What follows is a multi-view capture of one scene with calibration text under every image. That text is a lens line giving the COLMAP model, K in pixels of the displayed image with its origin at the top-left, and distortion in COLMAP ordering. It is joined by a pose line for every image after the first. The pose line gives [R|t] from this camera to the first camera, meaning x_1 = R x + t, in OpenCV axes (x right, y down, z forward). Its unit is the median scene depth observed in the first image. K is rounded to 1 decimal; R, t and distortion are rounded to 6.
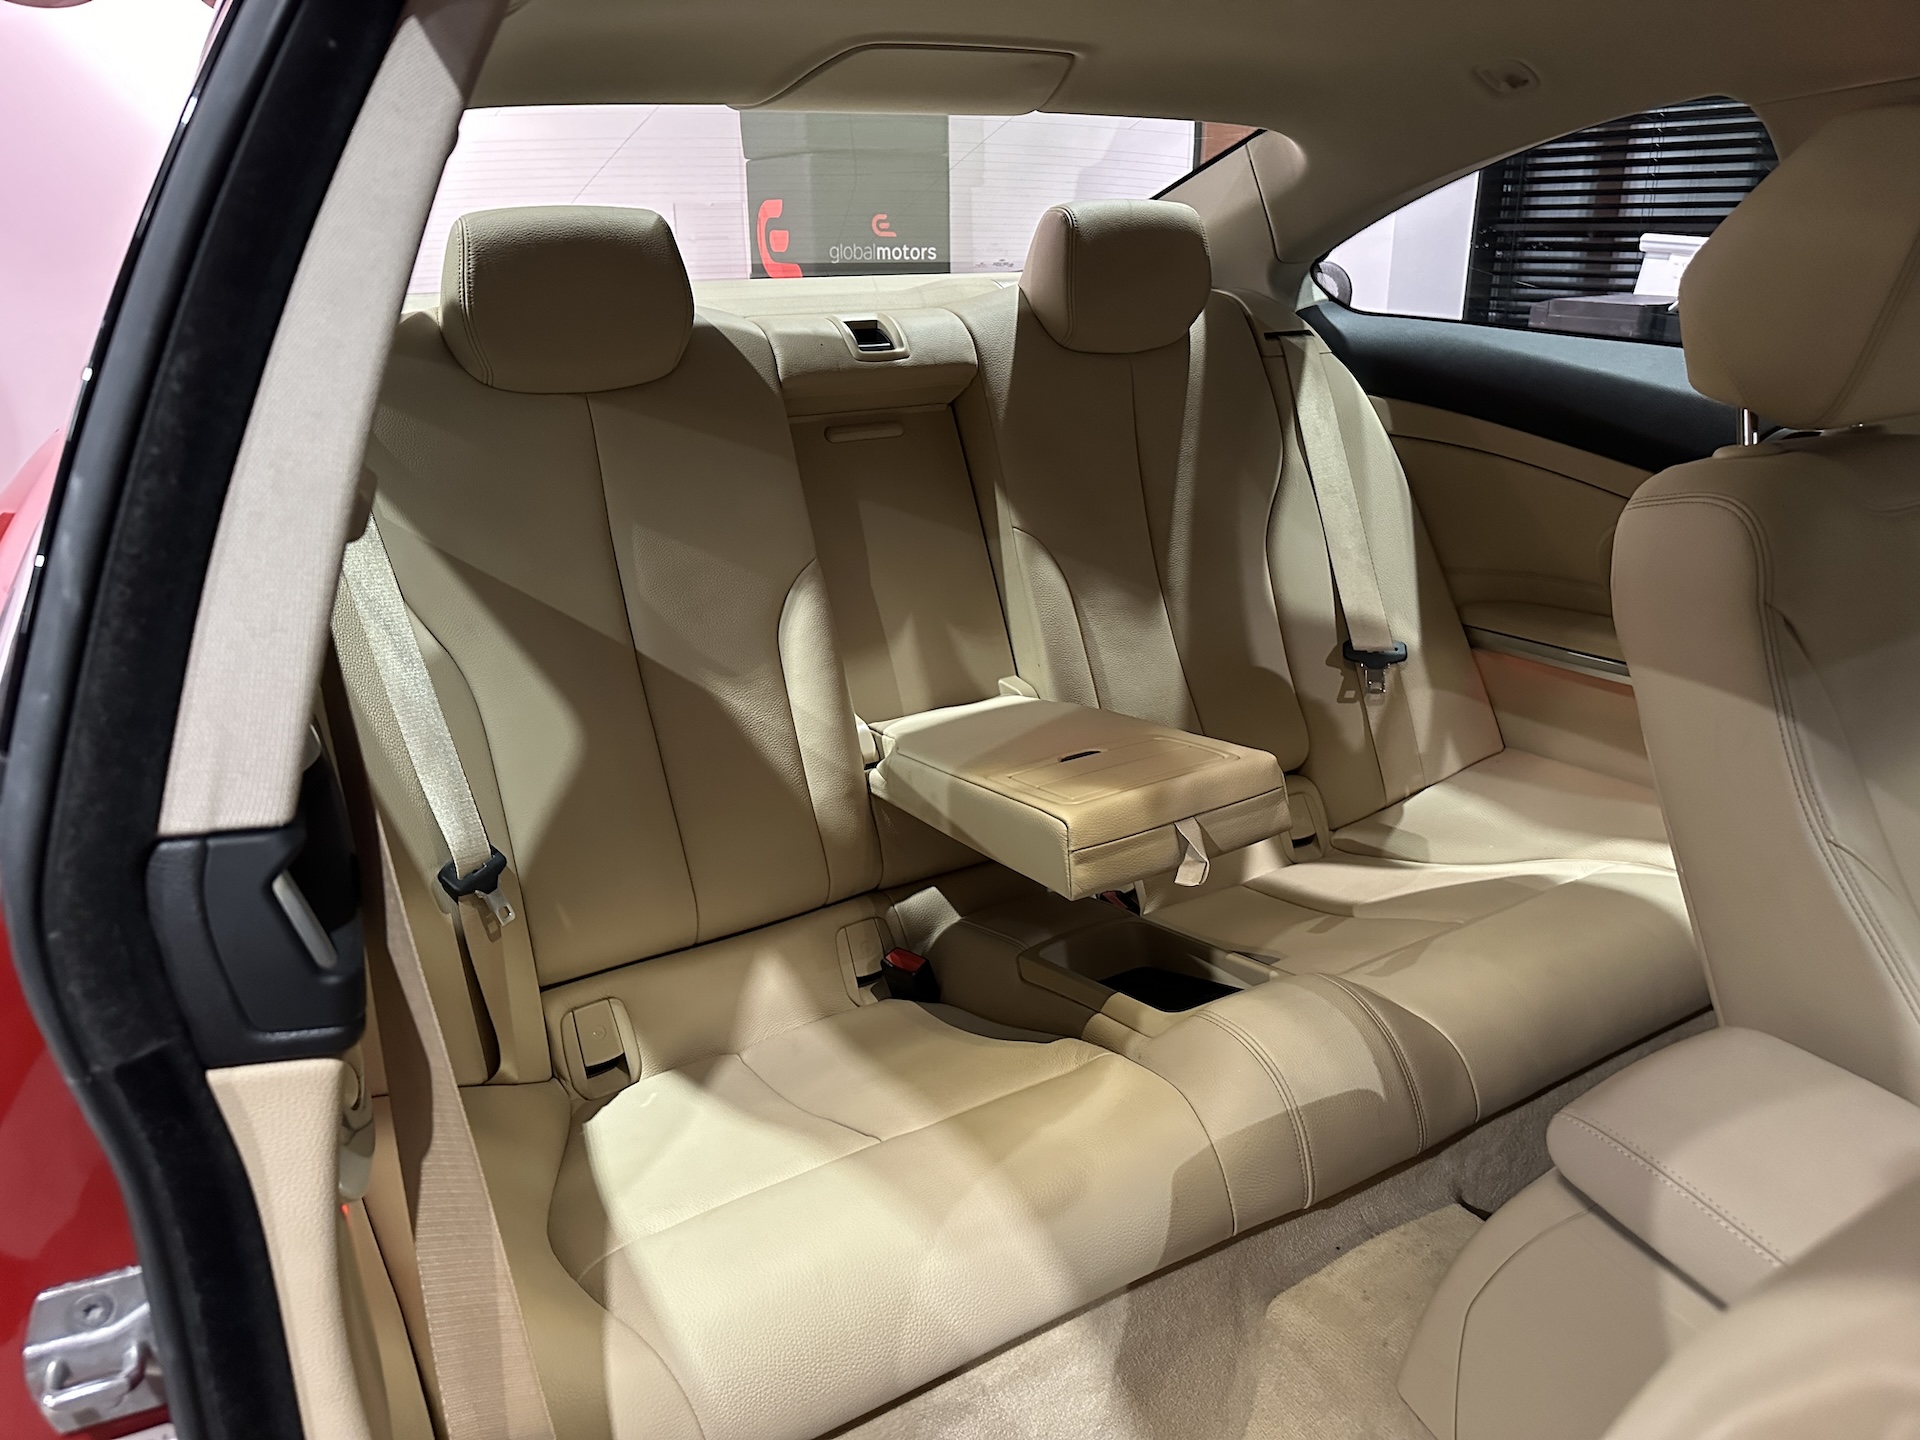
lens RADIAL K [[1331.9, 0, 960.0], [0, 1331.9, 720.0], [0, 0, 1]] dist [0.007820, -0.002361]
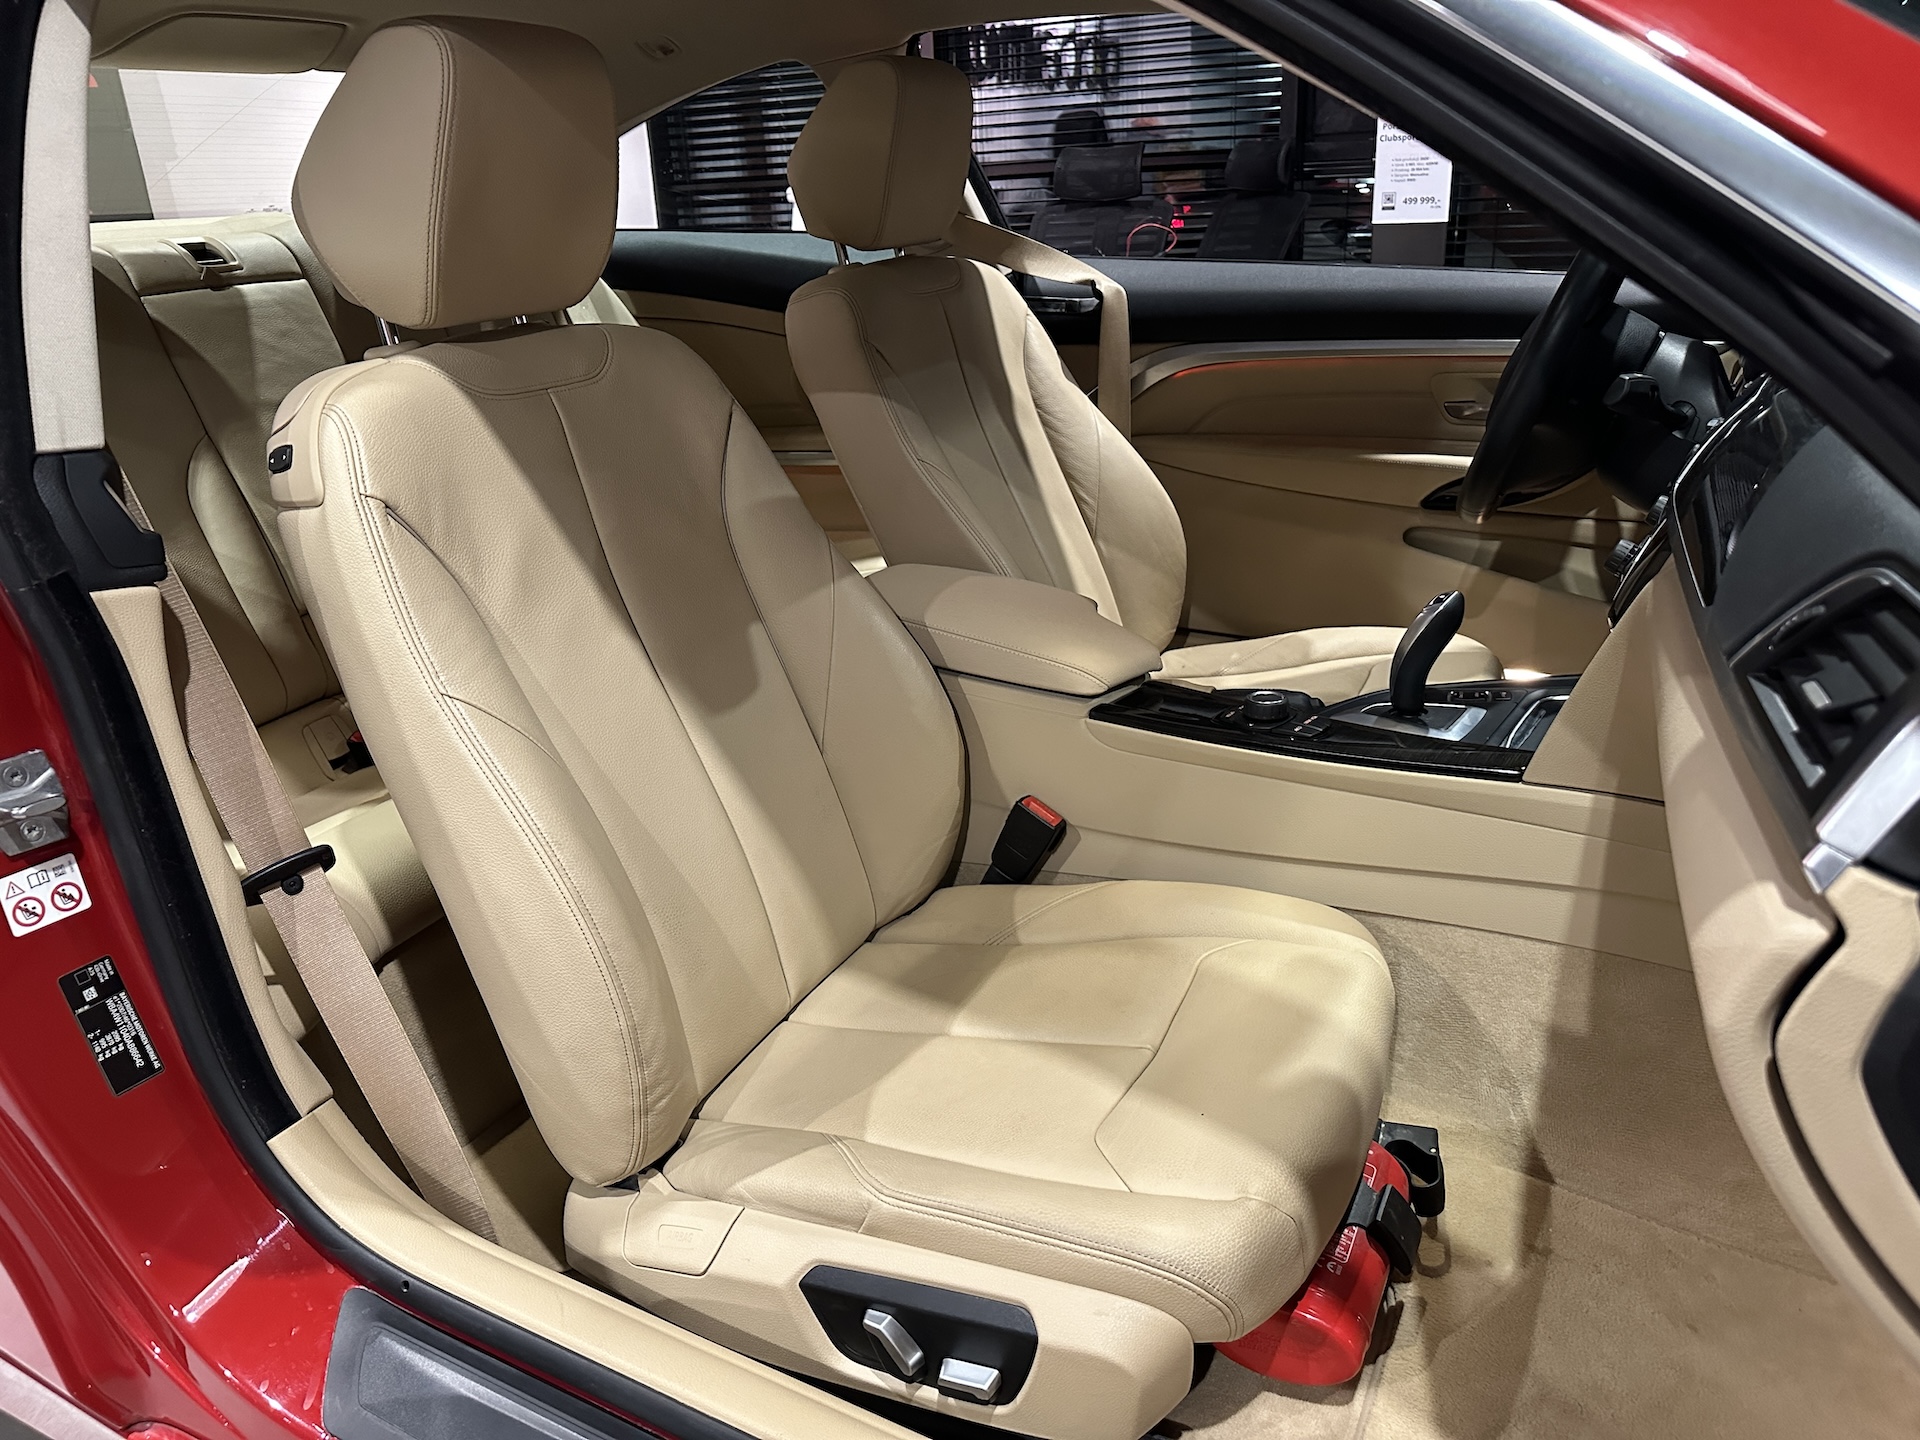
lens RADIAL K [[1331.9, 0, 960.0], [0, 1331.9, 720.0], [0, 0, 1]] dist [0.007820, -0.002361]
pose [[0.847095, -0.221139, 0.483246, -0.235554], [0.216256, 0.974058, 0.066660, 0.273123], [-0.485451, 0.048038, 0.872943, -0.527717]]
